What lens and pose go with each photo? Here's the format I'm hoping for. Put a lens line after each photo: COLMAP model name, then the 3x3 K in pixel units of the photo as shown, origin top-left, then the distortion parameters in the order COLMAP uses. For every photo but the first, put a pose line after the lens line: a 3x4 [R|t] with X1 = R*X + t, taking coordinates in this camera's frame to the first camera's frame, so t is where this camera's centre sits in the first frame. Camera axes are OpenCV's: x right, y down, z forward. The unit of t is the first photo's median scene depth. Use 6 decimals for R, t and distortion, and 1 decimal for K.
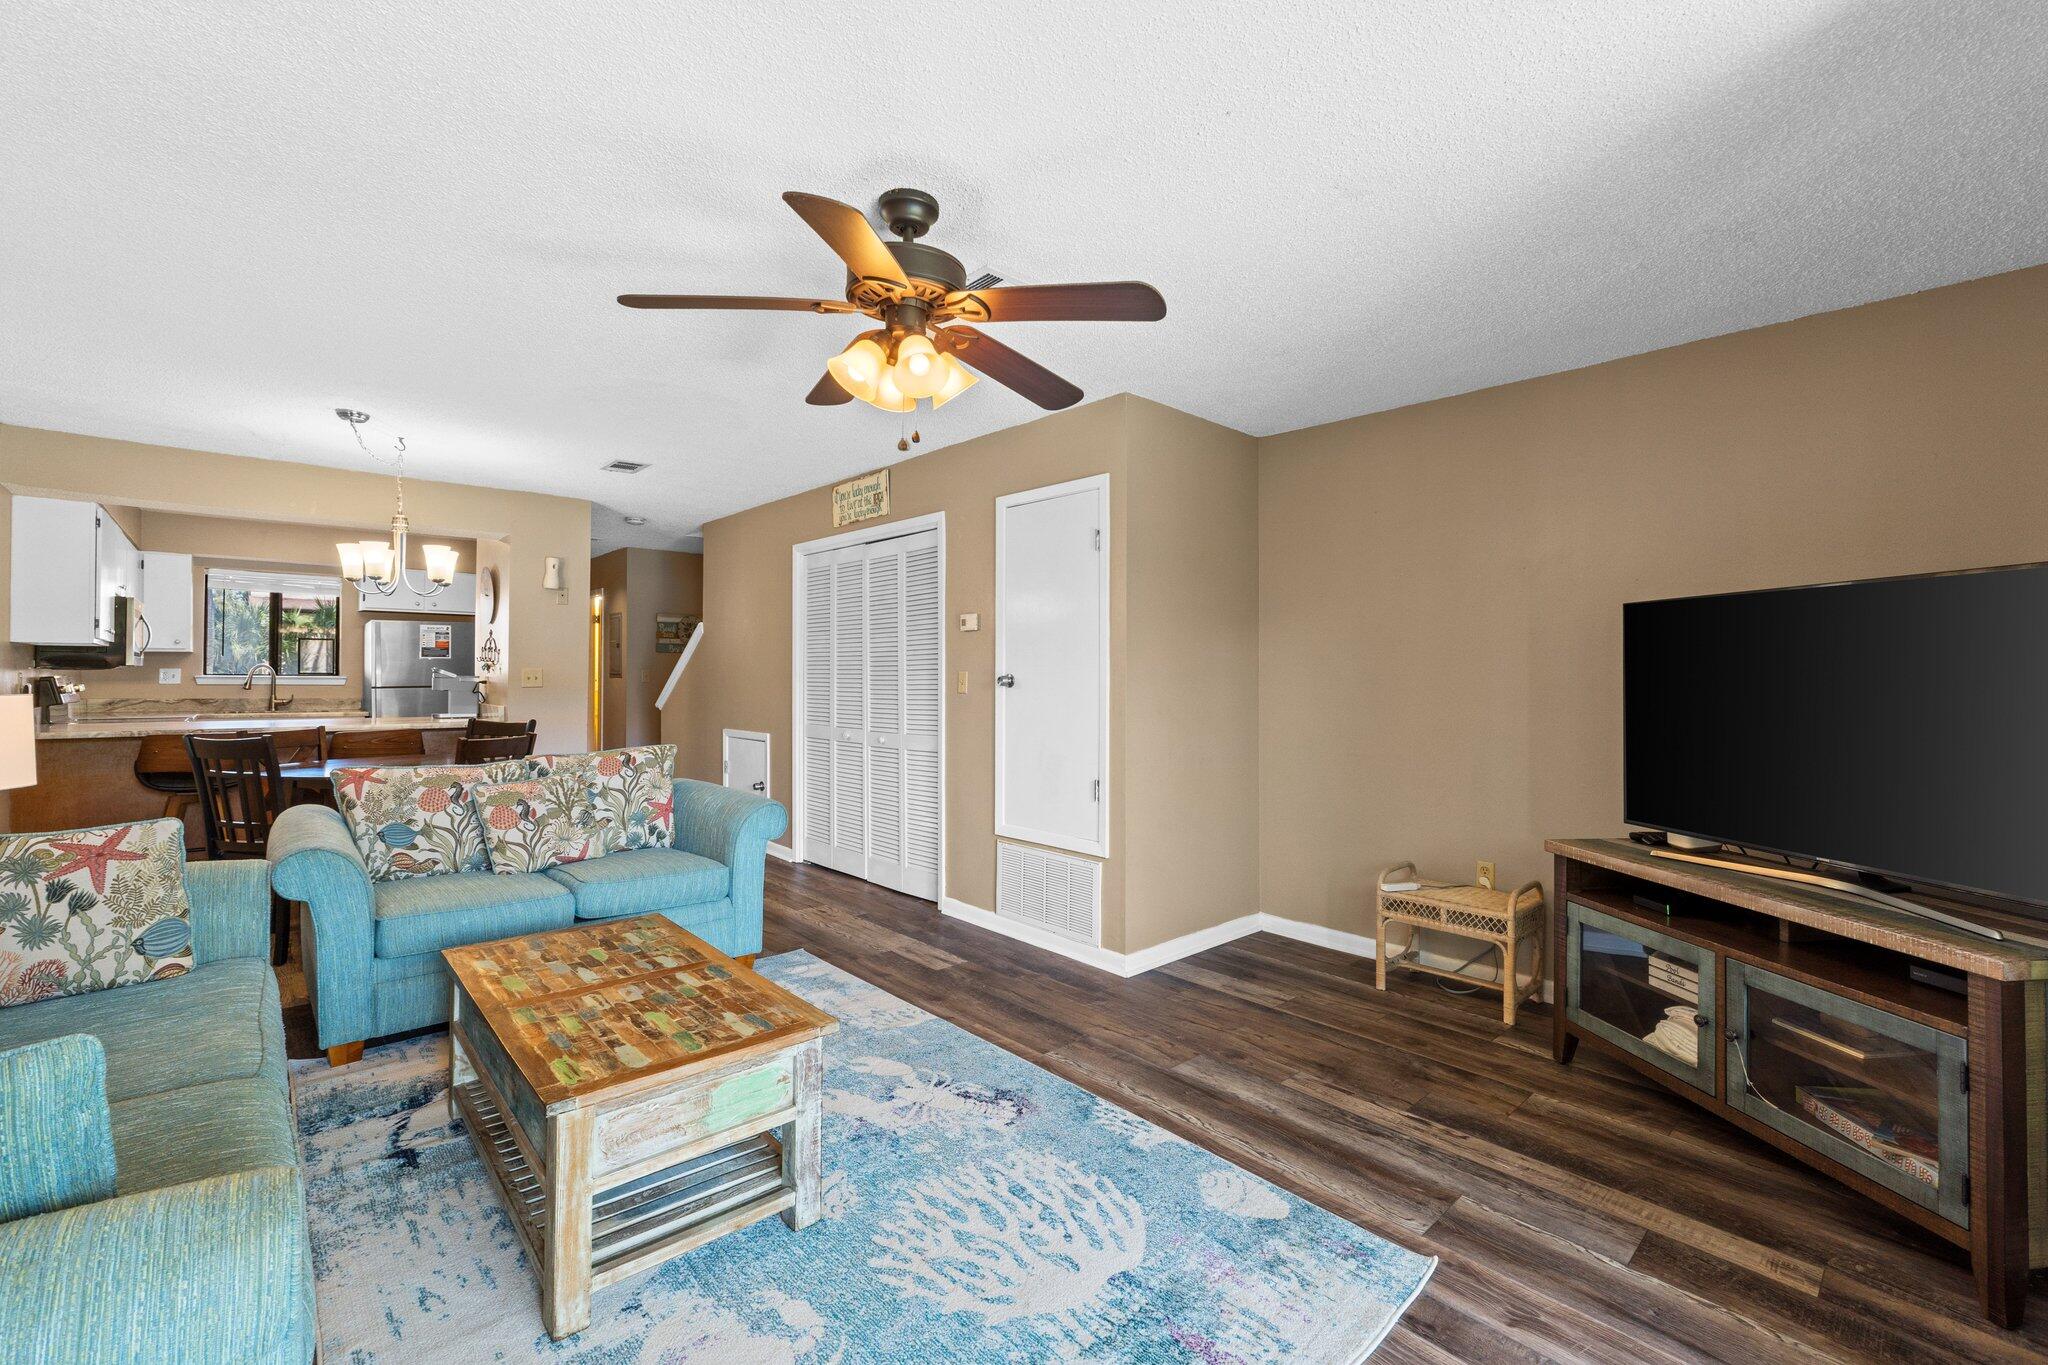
lens RADIAL K [[861.0, 0, 1019.6], [0, 861.0, 666.2], [0, 0, 1]] dist [-0.007946, -0.000498]
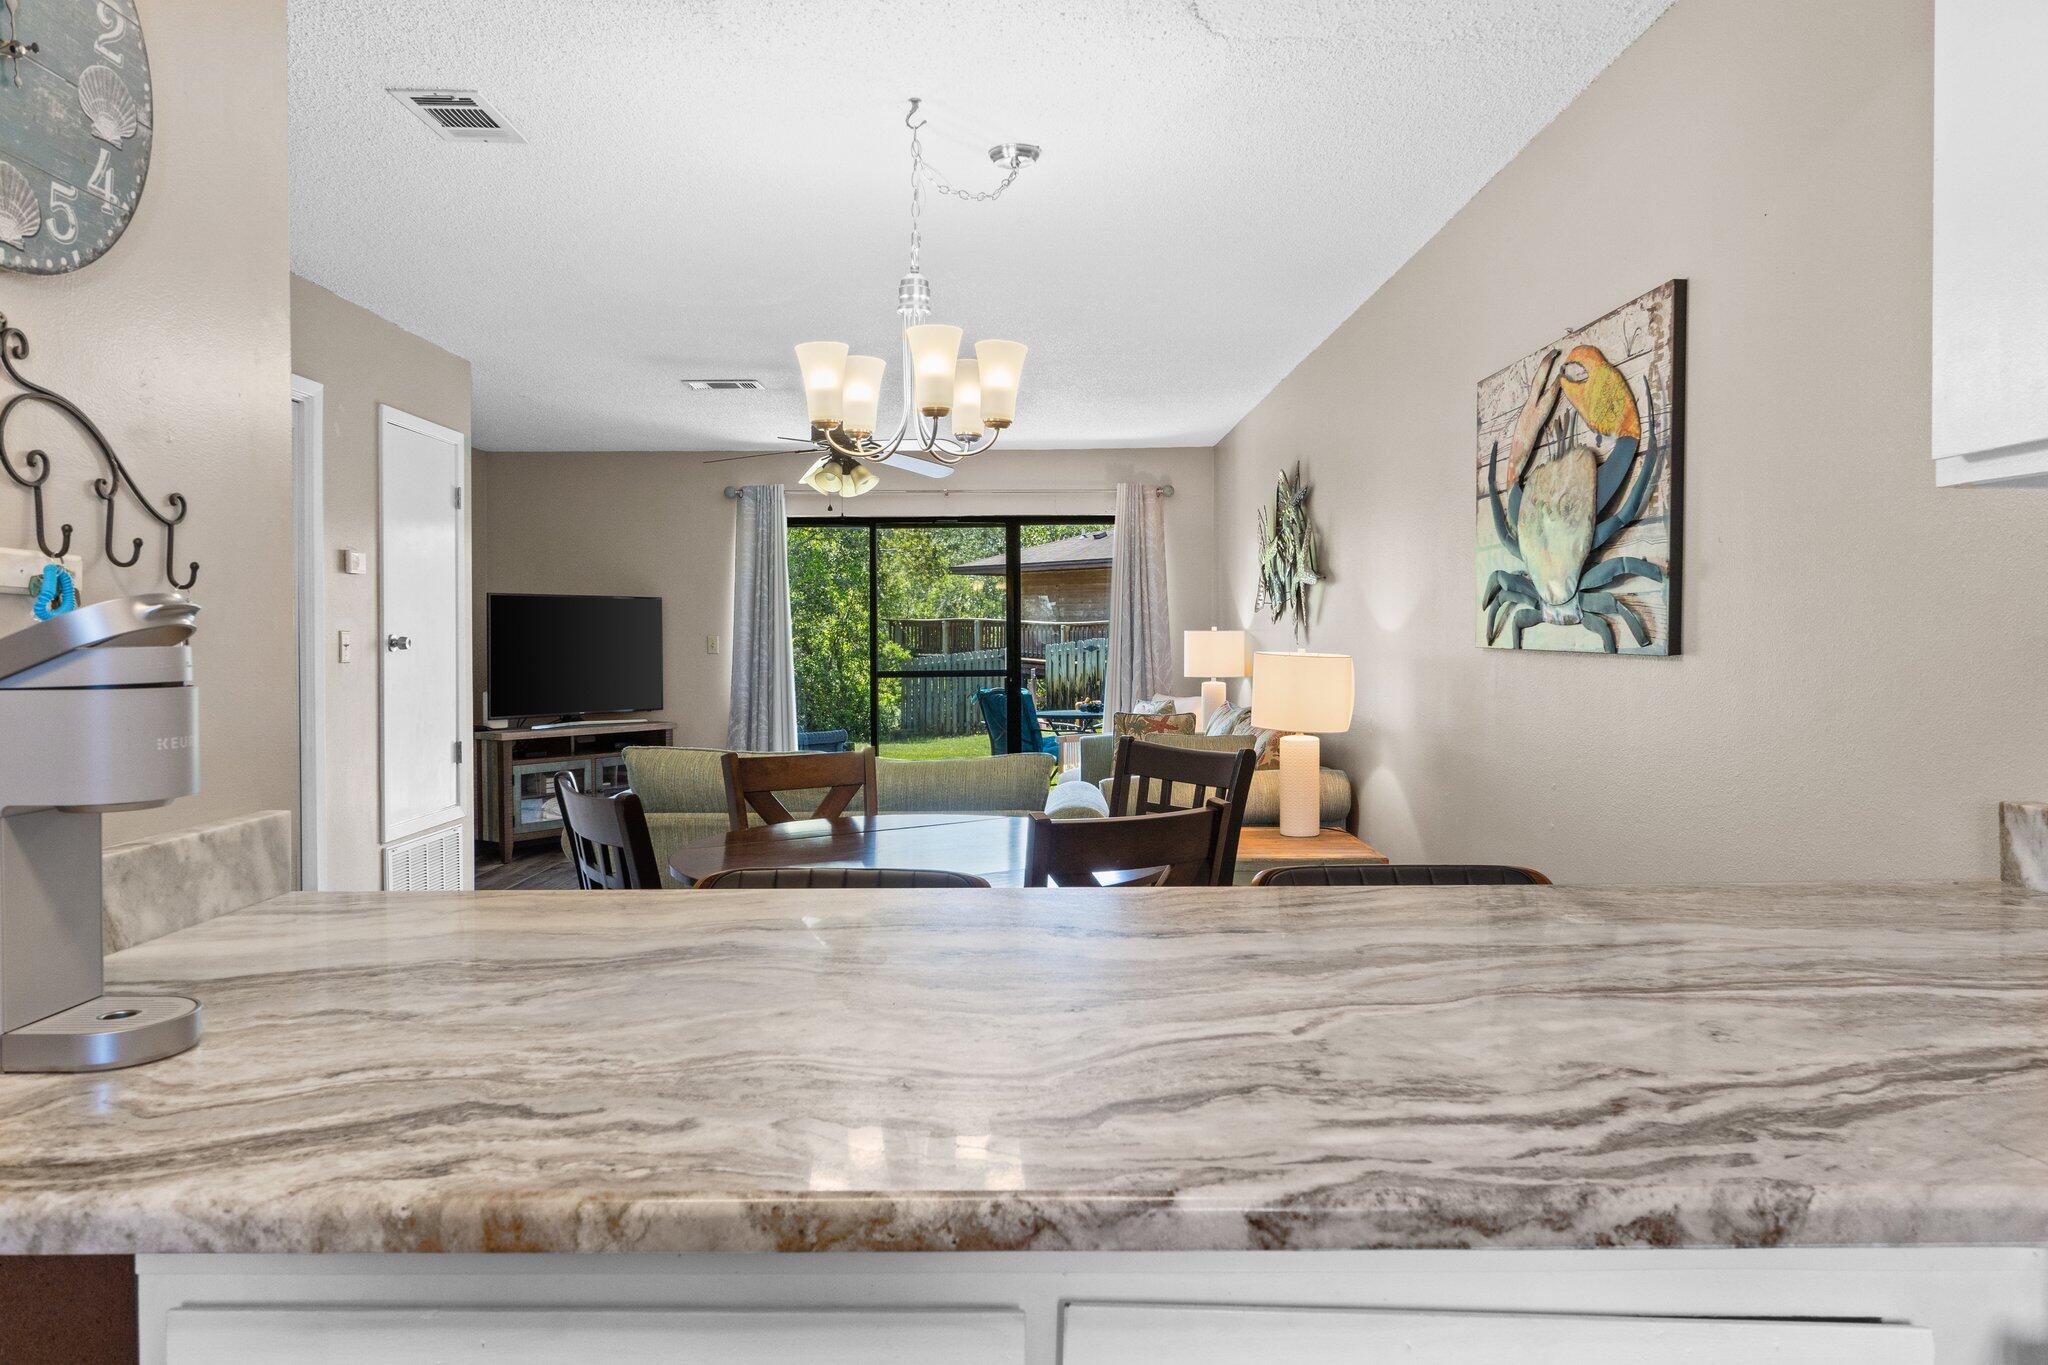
lens RADIAL K [[1311.3, 0, 994.1], [0, 1311.3, 649.2], [0, 0, 1]] dist [-0.001263, 0.002139]
pose [[-0.723367, -0.010856, 0.690378, -1.516567], [-0.008640, 0.999940, 0.006671, 0.012817], [-0.690409, -0.001140, -0.723418, 1.815150]]
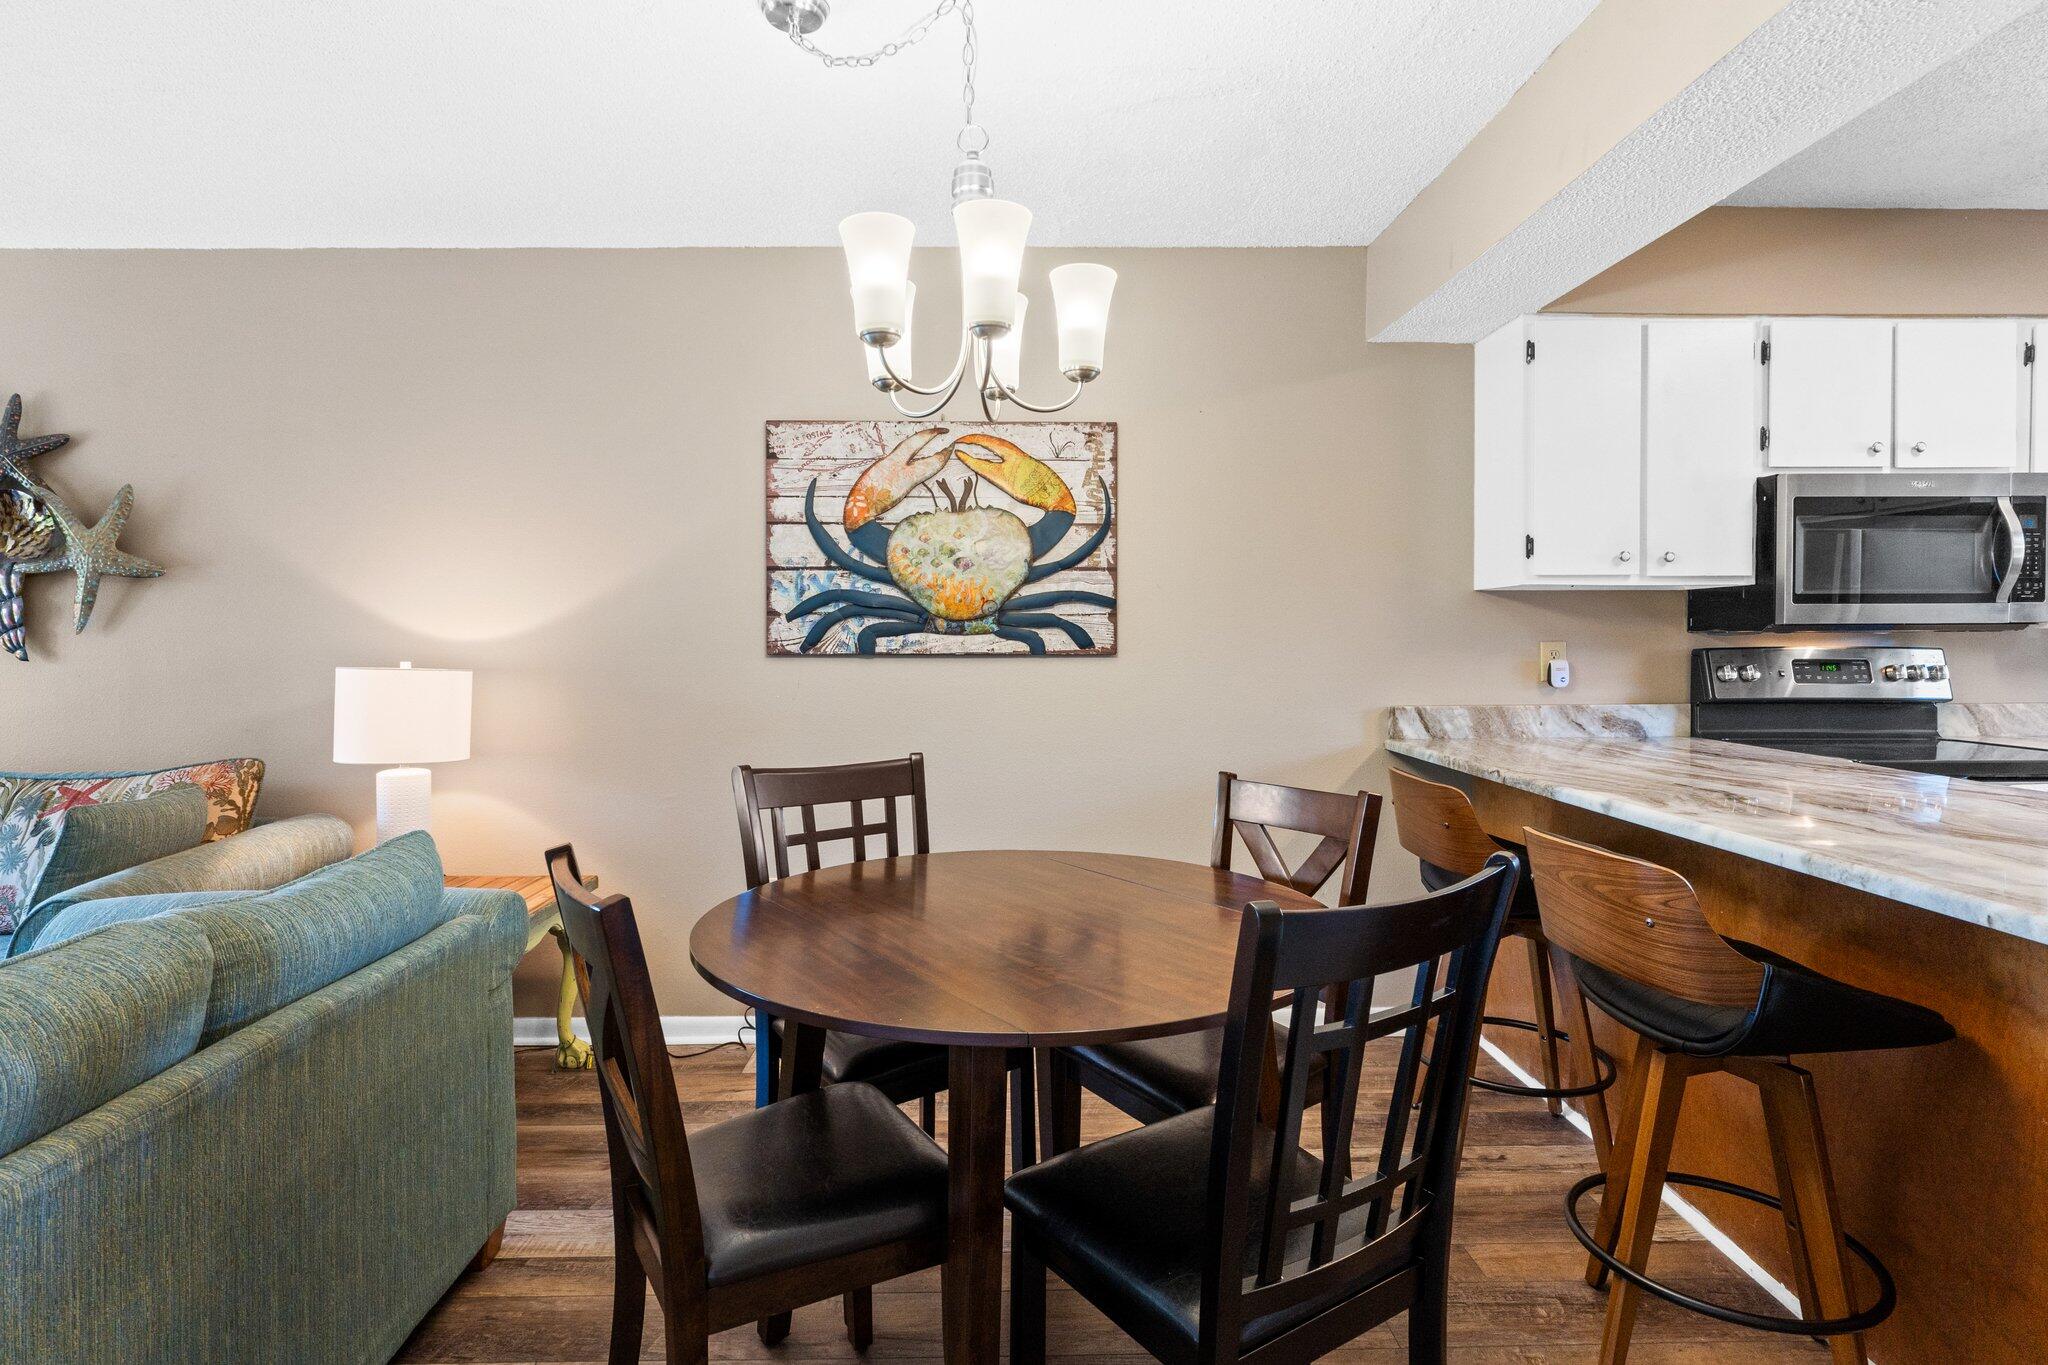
lens RADIAL K [[1045.3, 0, 1024.0], [0, 1045.3, 665.1], [0, 0, 1]] dist [-0.006480, 0.000539]
pose [[-0.660447, 0.017613, -0.750666, -0.533255], [0.009334, 0.999840, 0.015246, 0.012754], [0.750815, 0.003062, -0.660506, 1.591896]]
